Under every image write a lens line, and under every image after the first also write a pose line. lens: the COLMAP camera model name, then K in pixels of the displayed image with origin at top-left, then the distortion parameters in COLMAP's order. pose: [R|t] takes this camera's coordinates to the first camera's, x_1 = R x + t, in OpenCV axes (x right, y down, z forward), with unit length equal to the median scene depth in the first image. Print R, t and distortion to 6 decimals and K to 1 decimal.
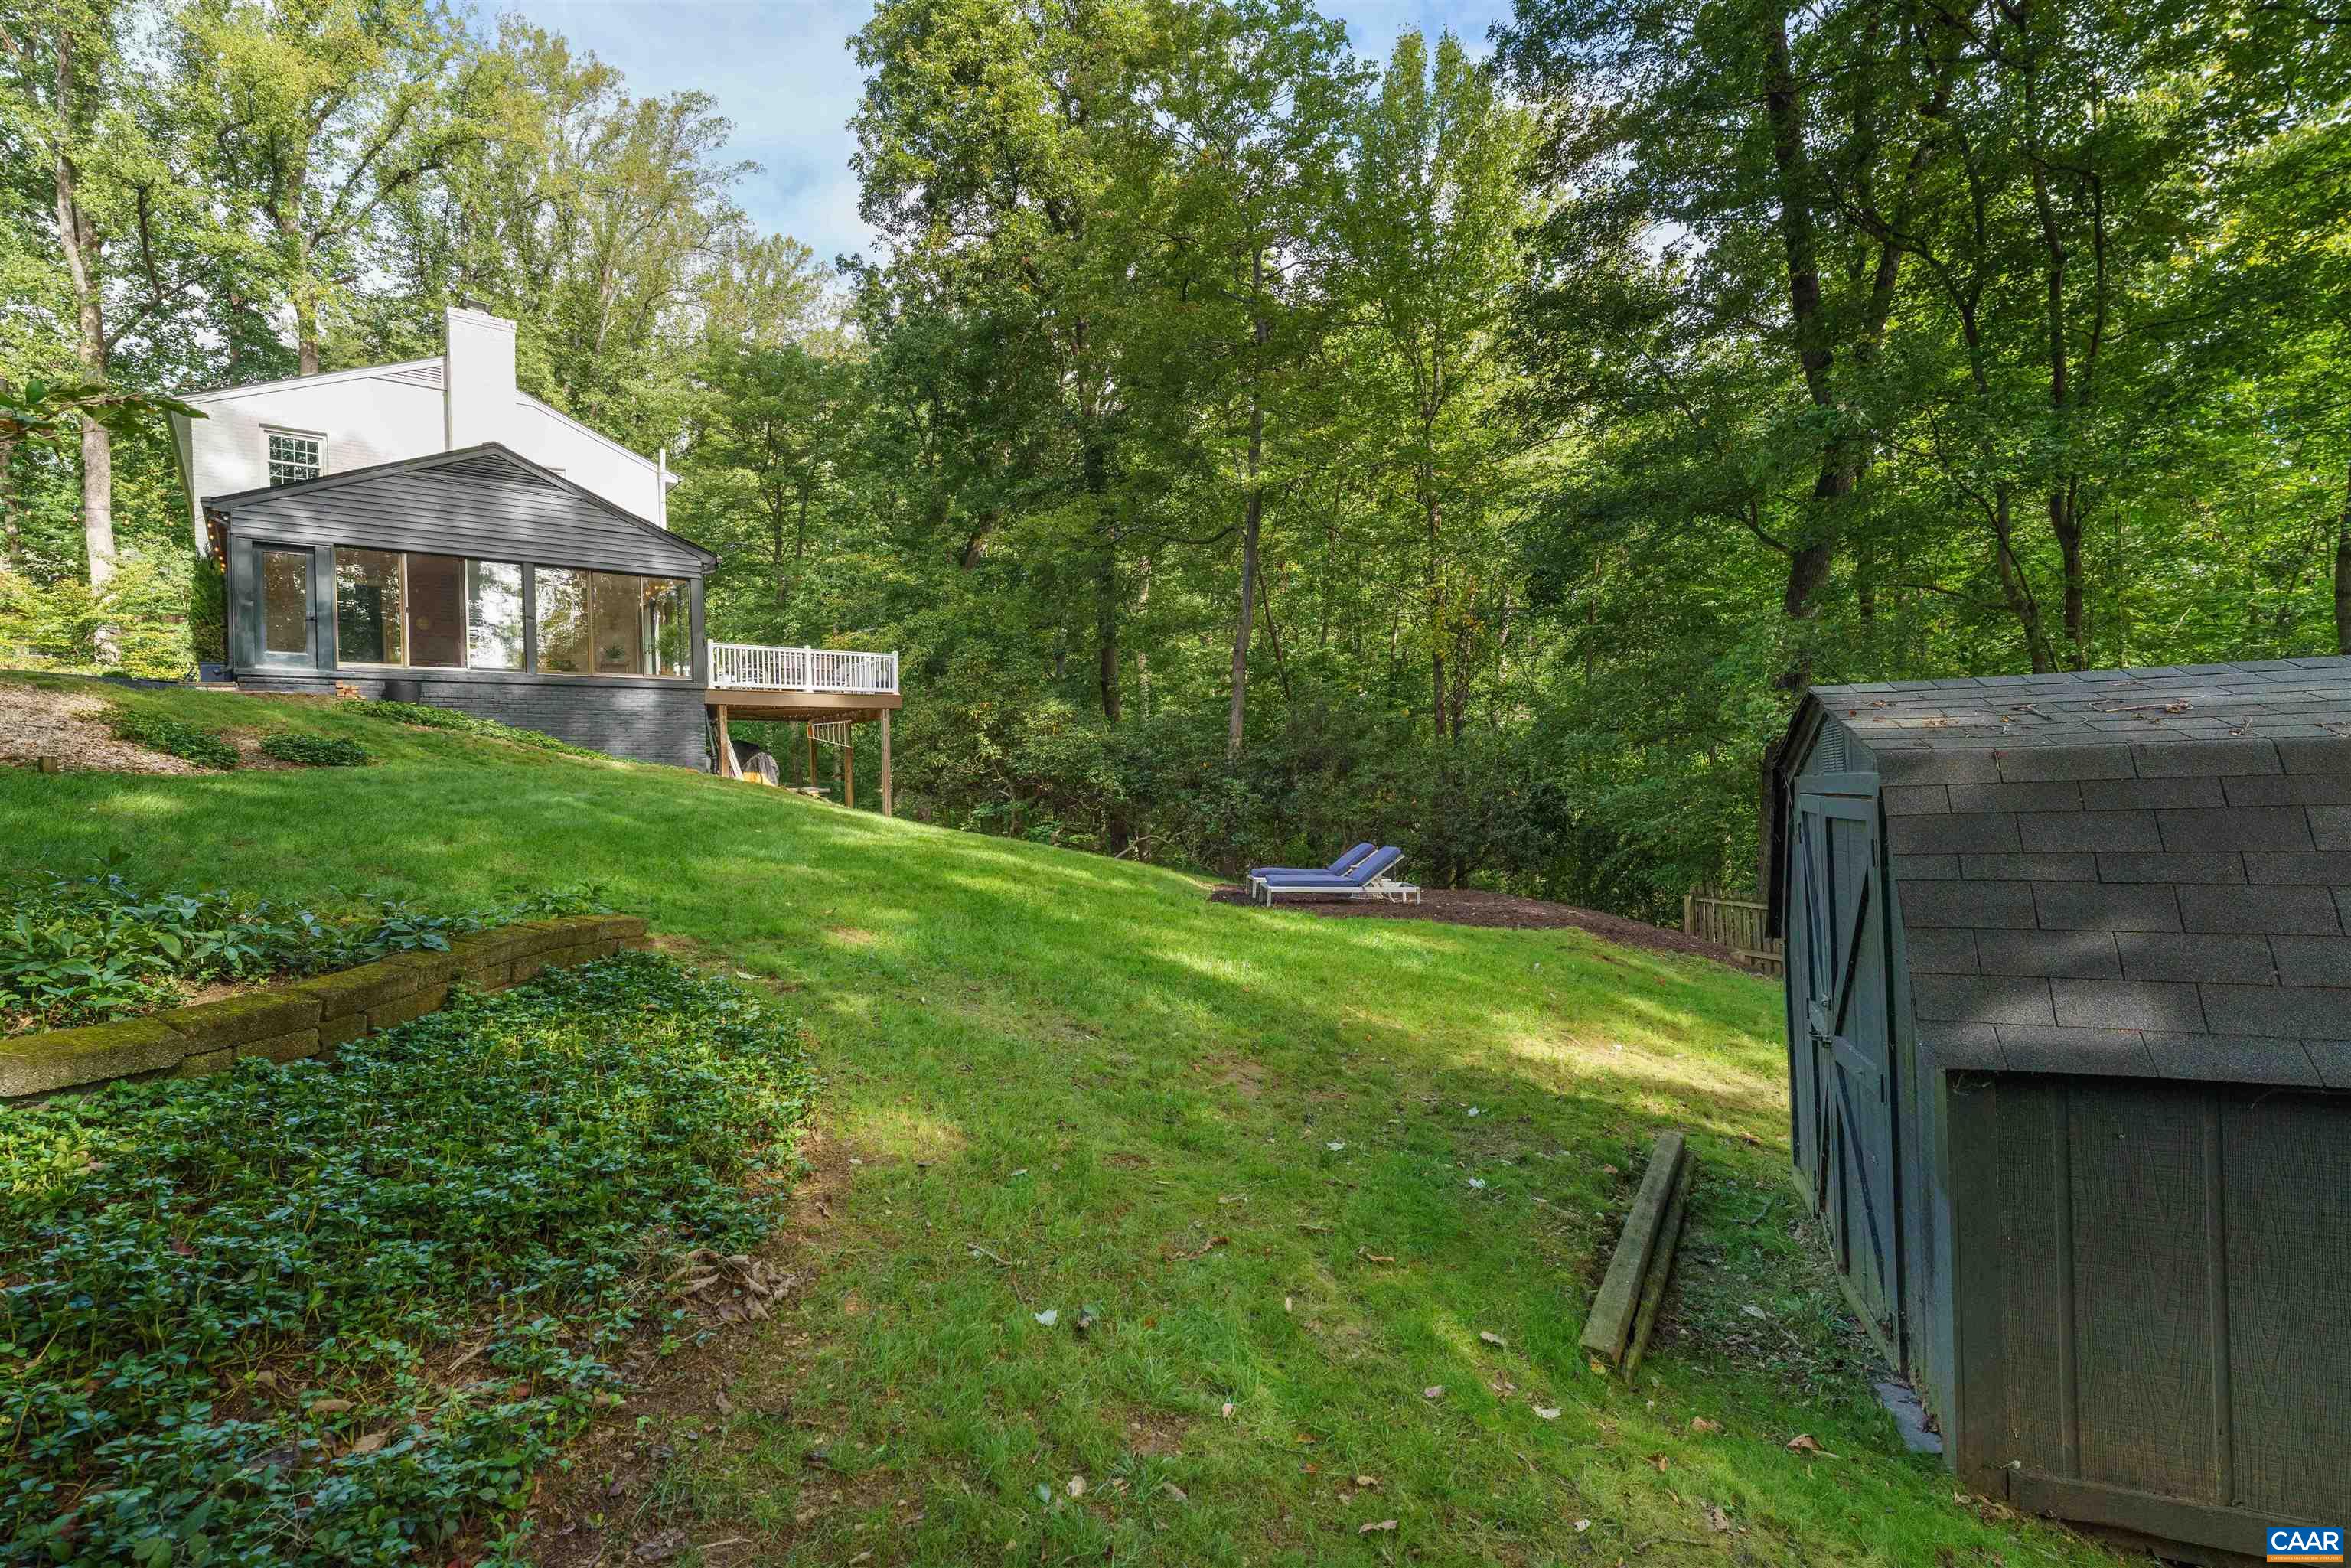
lens RADIAL K [[1058.2, 0, 1179.3], [0, 1058.2, 784.3], [0, 0, 1]] dist [-0.002946, -0.000576]
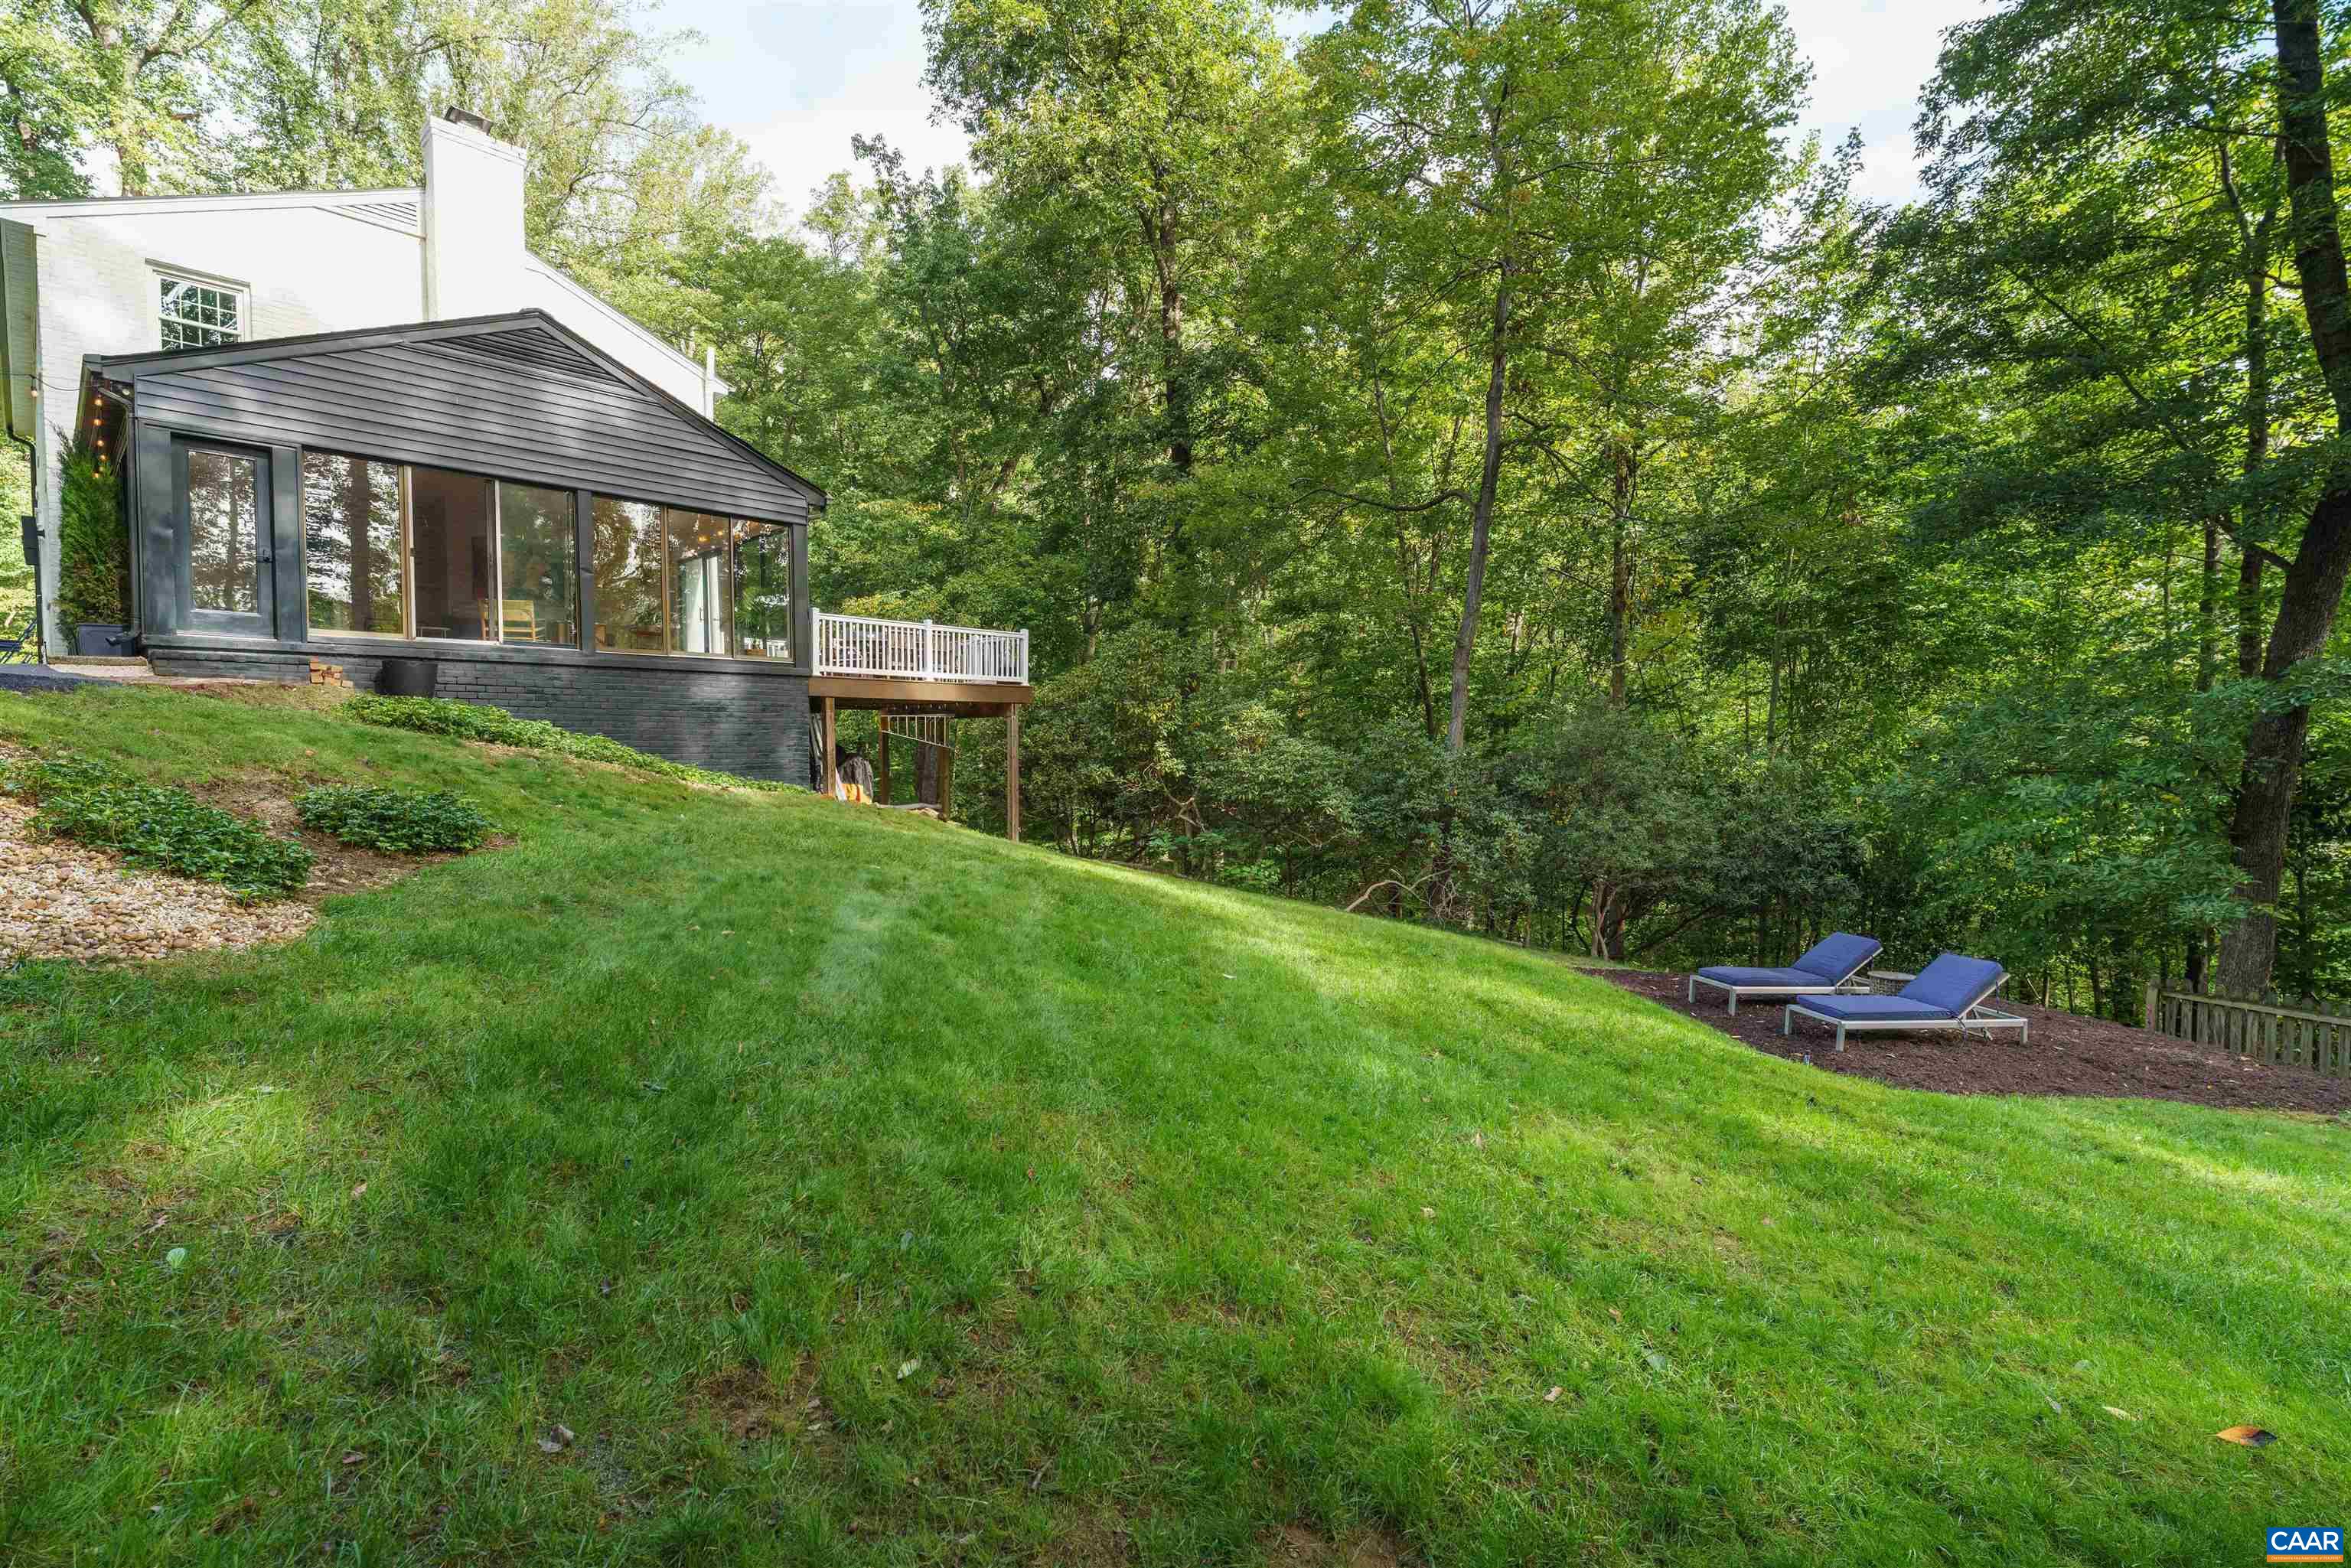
lens RADIAL K [[1058.2, 0, 1175.7], [0, 1058.2, 776.4], [0, 0, 1]] dist [-0.002946, -0.000576]
pose [[0.992759, 0.022456, 0.118004, -0.273404], [-0.025453, 0.999389, 0.023956, -0.043181], [-0.117393, -0.026786, 0.992724, 0.233929]]
